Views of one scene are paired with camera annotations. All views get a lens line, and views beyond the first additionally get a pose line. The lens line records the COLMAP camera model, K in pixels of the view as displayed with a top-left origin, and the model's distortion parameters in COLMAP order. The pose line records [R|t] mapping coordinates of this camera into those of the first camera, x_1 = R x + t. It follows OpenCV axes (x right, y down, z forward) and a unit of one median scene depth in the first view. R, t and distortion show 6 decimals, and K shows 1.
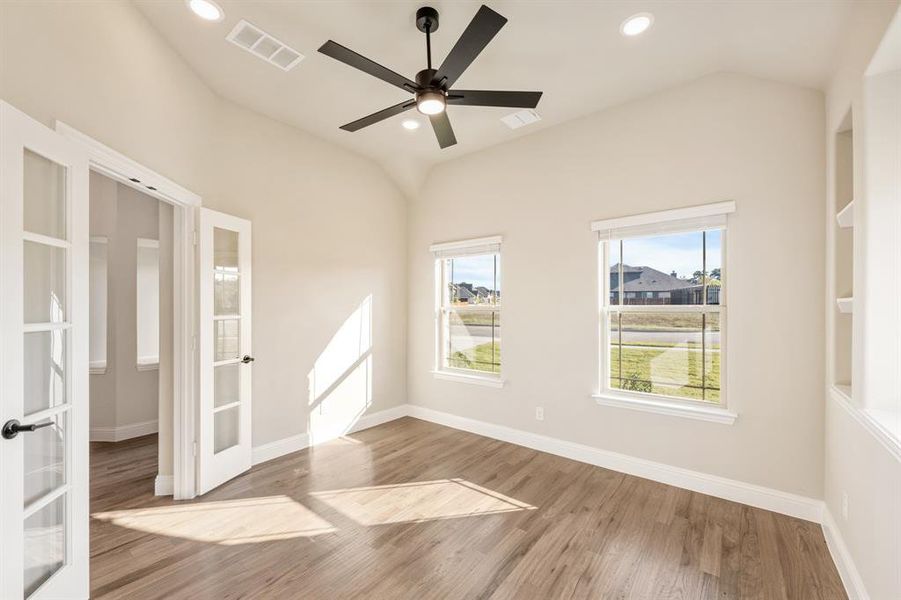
lens RADIAL K [[331.0, 0, 451.1], [0, 331.0, 301.0], [0, 0, 1]] dist [-0.001189, -0.000144]
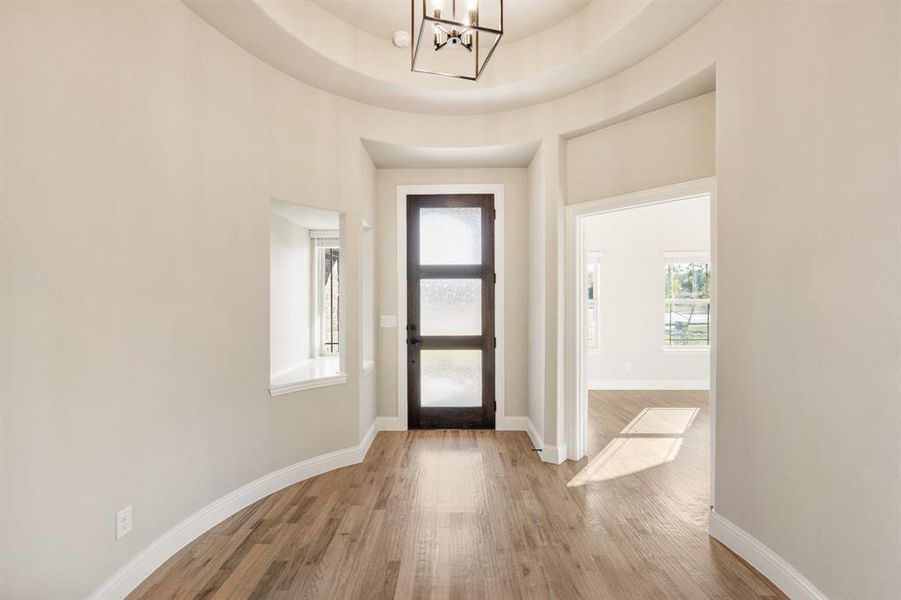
lens RADIAL K [[371.1, 0, 449.2], [0, 371.1, 299.9], [0, 0, 1]] dist [-0.002112, -0.000416]
pose [[0.764026, 0.001083, 0.645184, -1.851434], [-0.002529, 0.999996, 0.001316, 0.015082], [-0.645180, -0.002638, 0.764026, 0.251889]]
